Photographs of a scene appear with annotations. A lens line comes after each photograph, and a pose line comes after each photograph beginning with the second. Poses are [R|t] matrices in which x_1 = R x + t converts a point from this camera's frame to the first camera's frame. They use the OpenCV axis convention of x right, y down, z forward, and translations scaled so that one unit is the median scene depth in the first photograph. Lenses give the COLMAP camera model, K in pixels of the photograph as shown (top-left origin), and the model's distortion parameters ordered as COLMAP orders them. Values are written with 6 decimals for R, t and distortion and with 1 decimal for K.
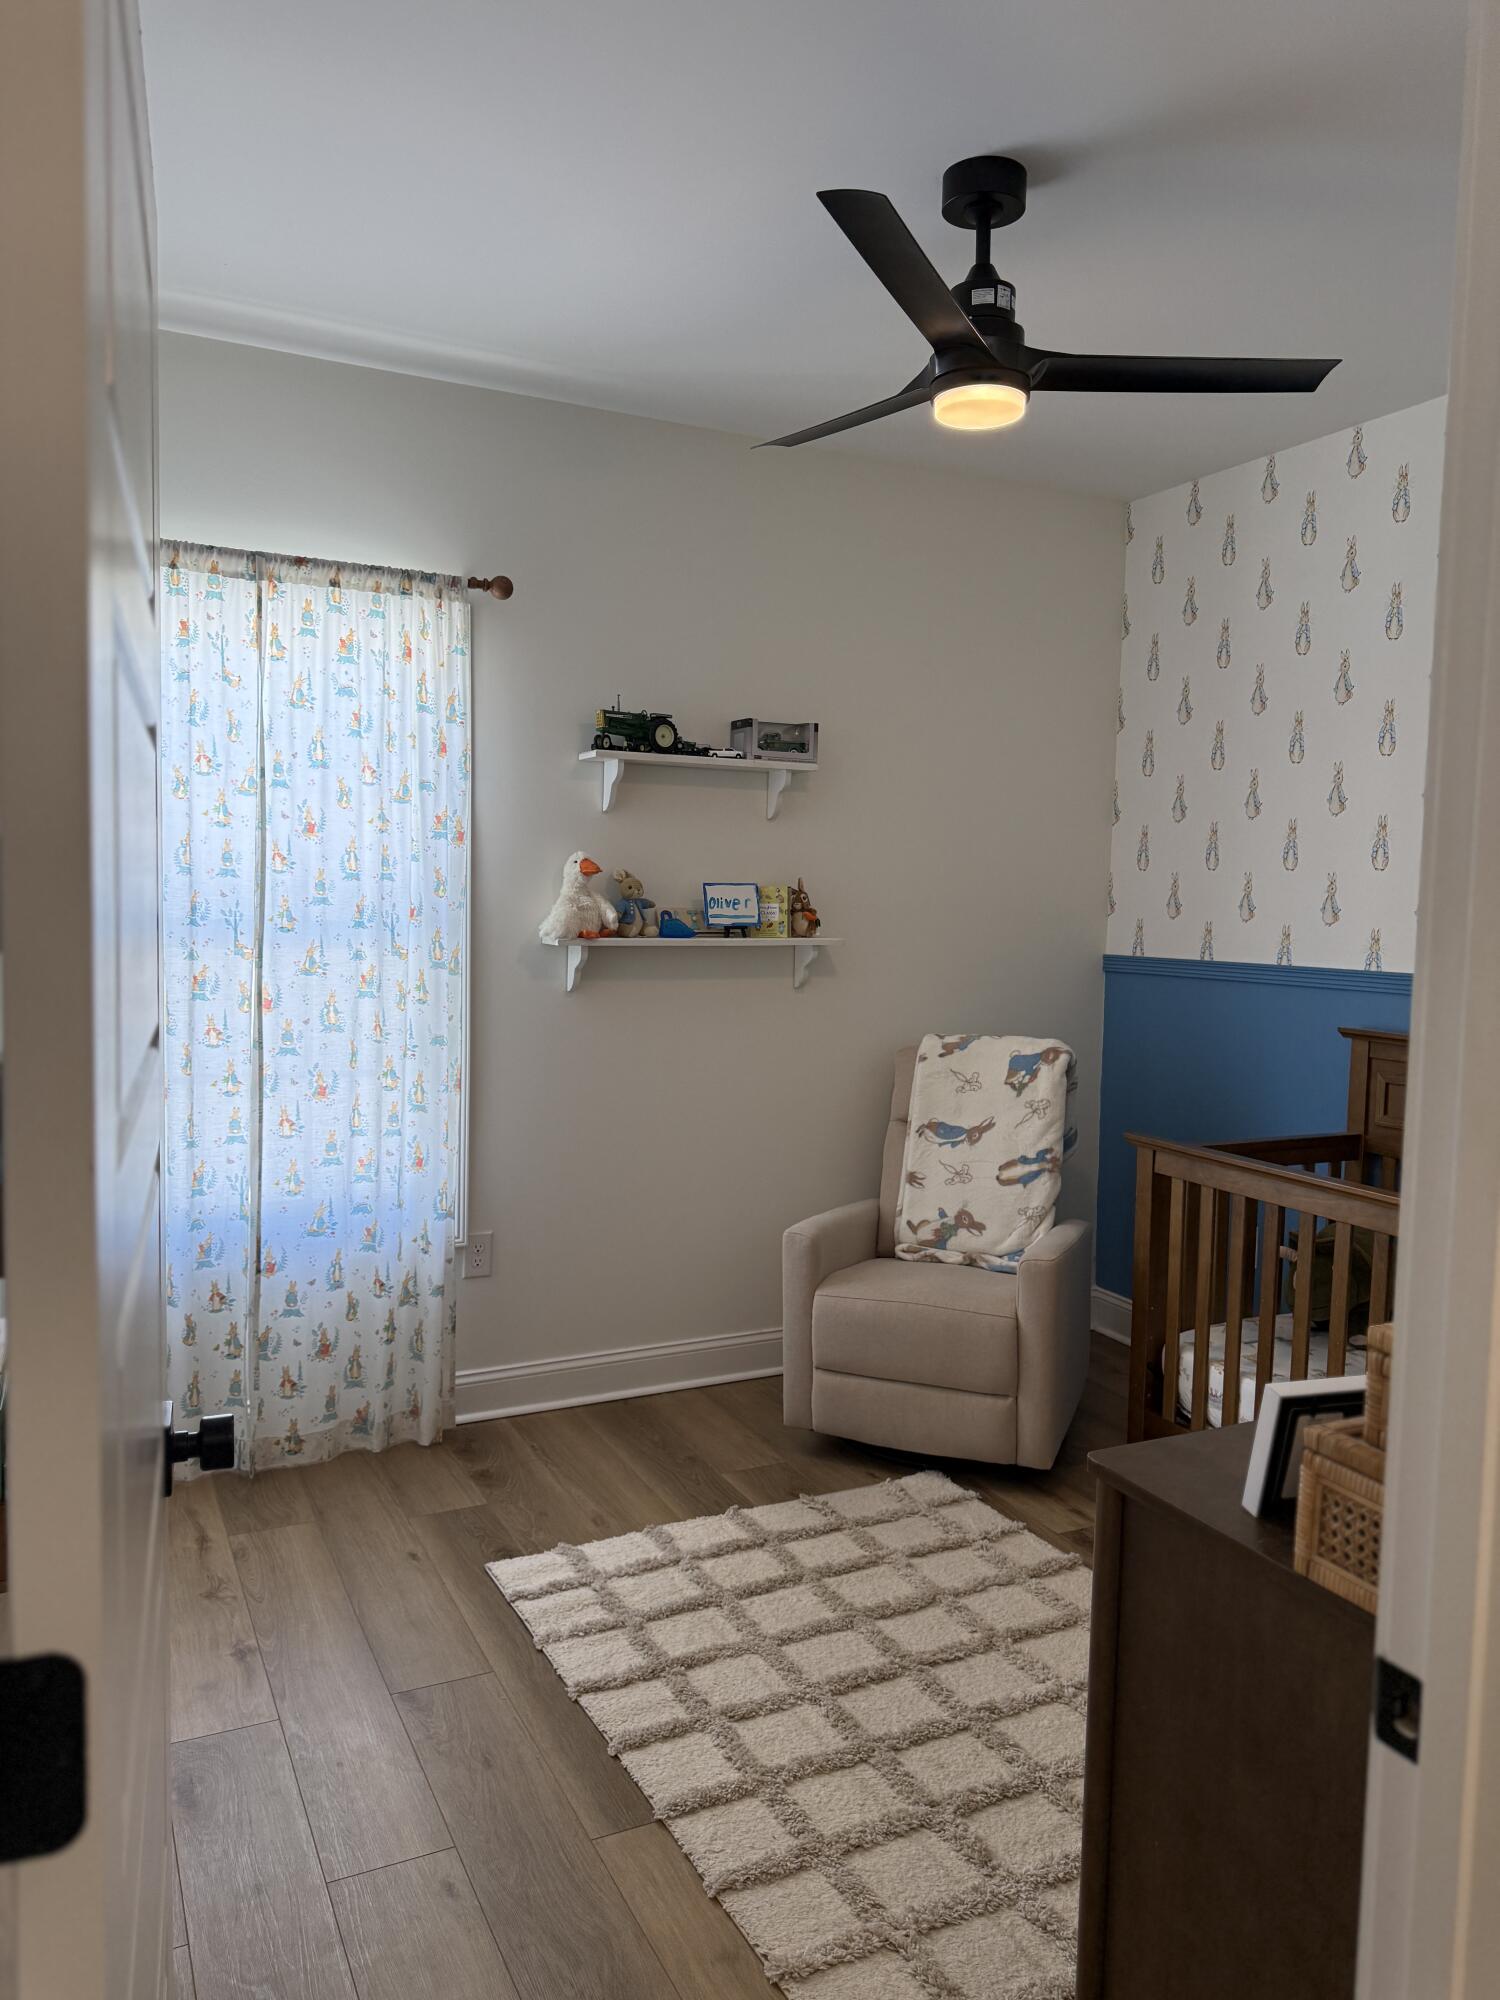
lens RADIAL K [[1424.0, 0, 749.3], [0, 1424.0, 1005.1], [0, 0, 1]] dist [0.009127, -0.000725]
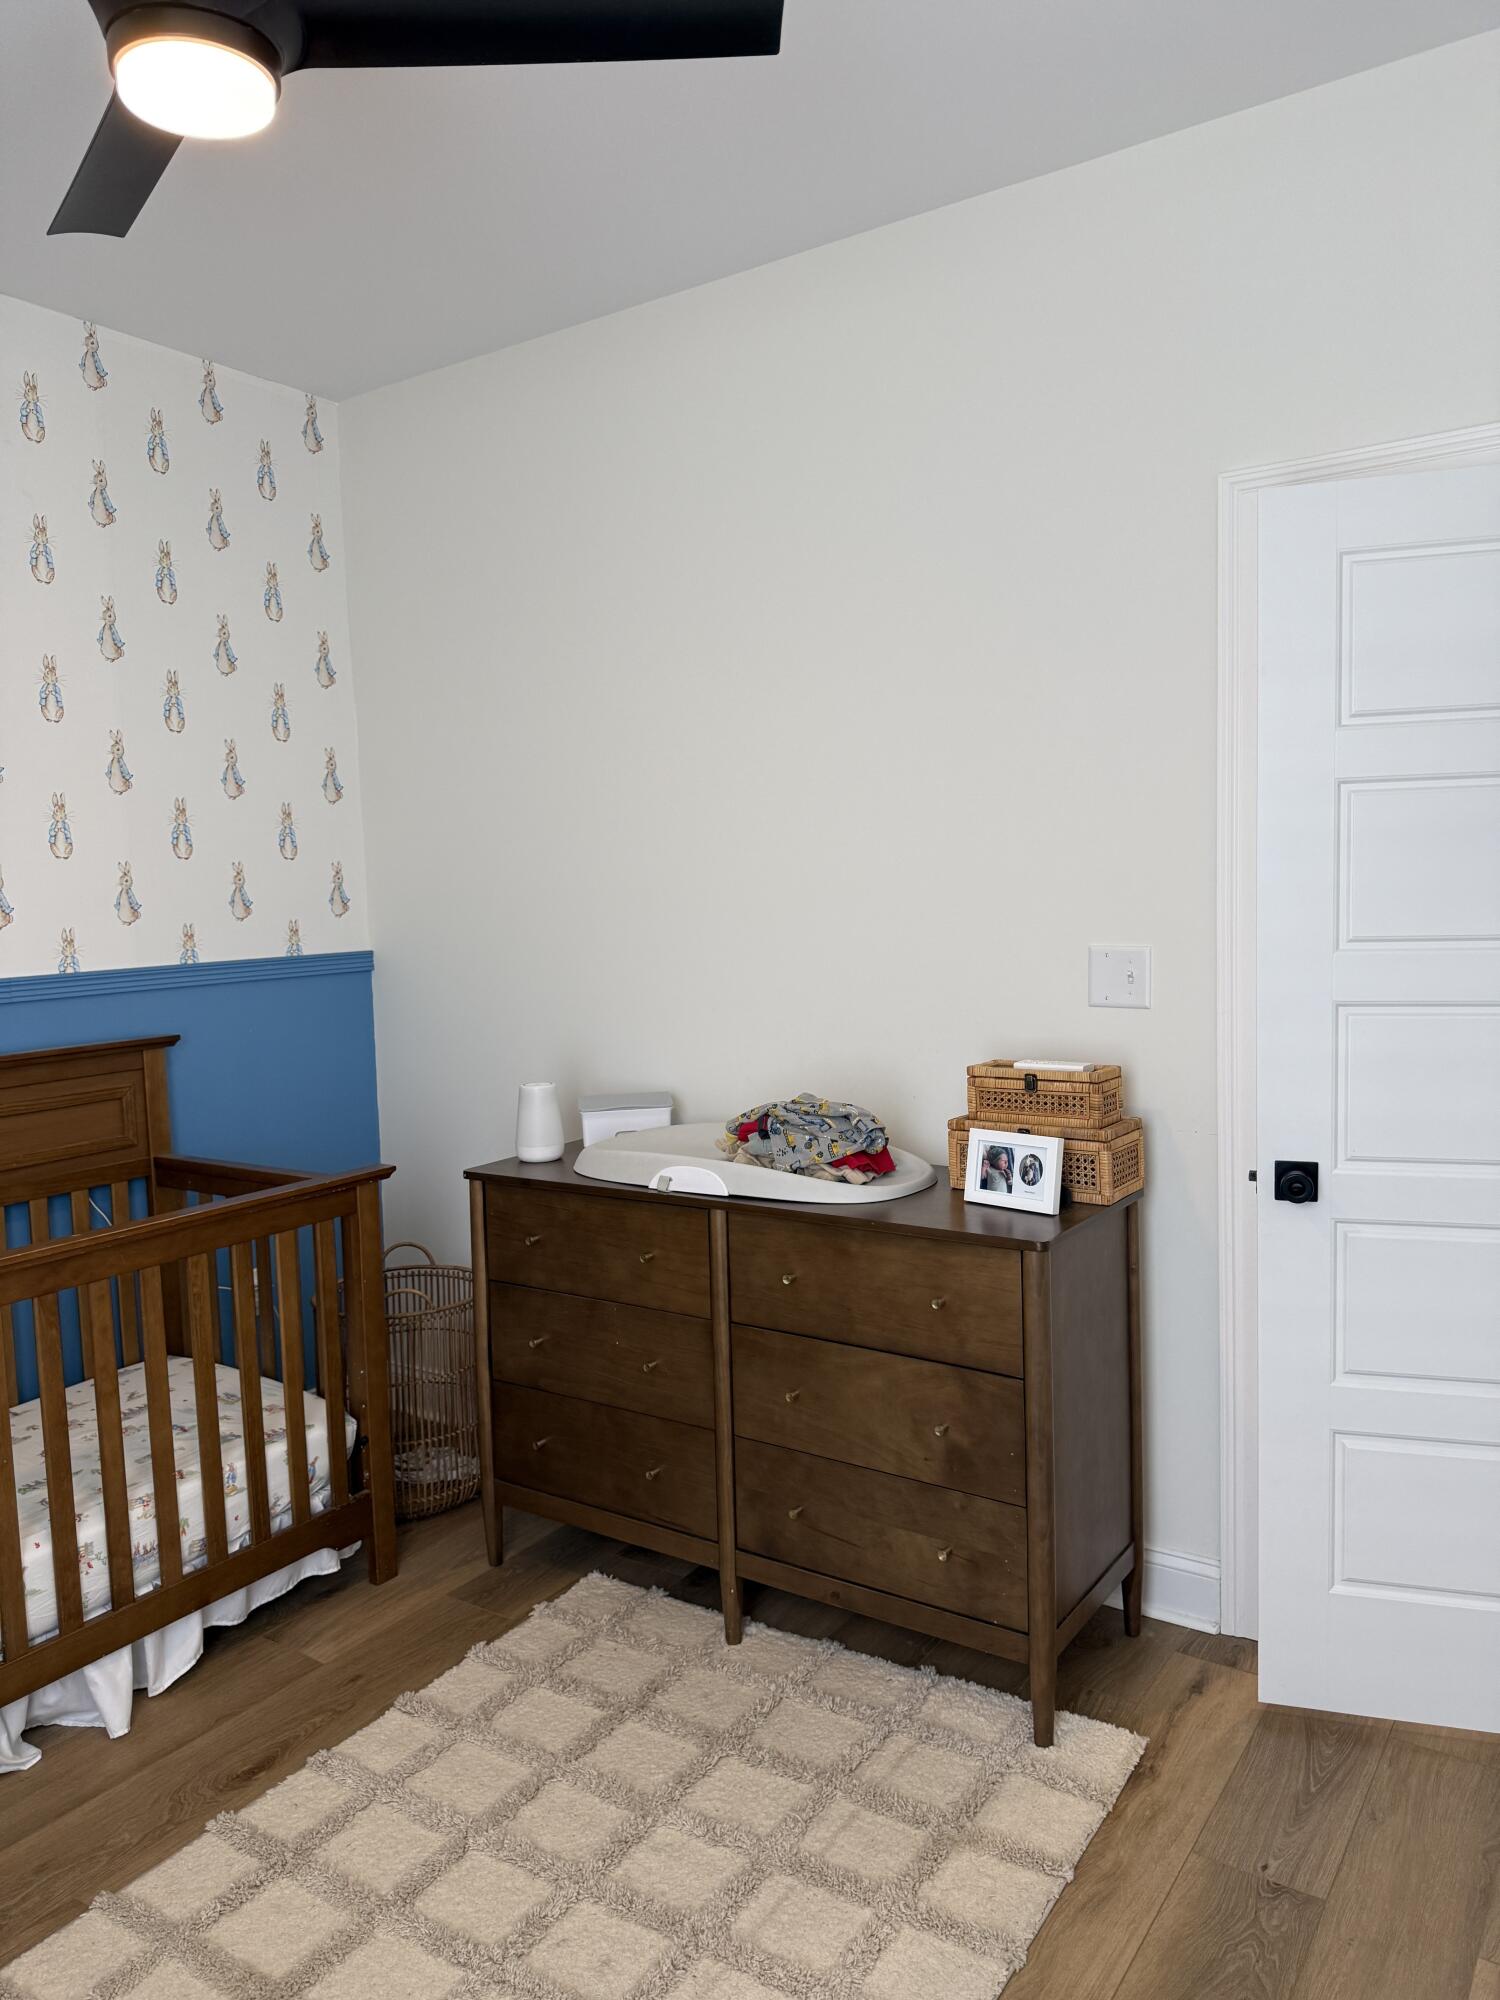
lens RADIAL K [[1424.0, 0, 750.8], [0, 1424.0, 995.6], [0, 0, 1]] dist [0.009127, -0.000725]
pose [[-0.480786, -0.081474, 0.873044, -0.541085], [0.080529, 0.987363, 0.136489, -0.105920], [-0.873132, 0.135927, -0.468150, 1.145282]]
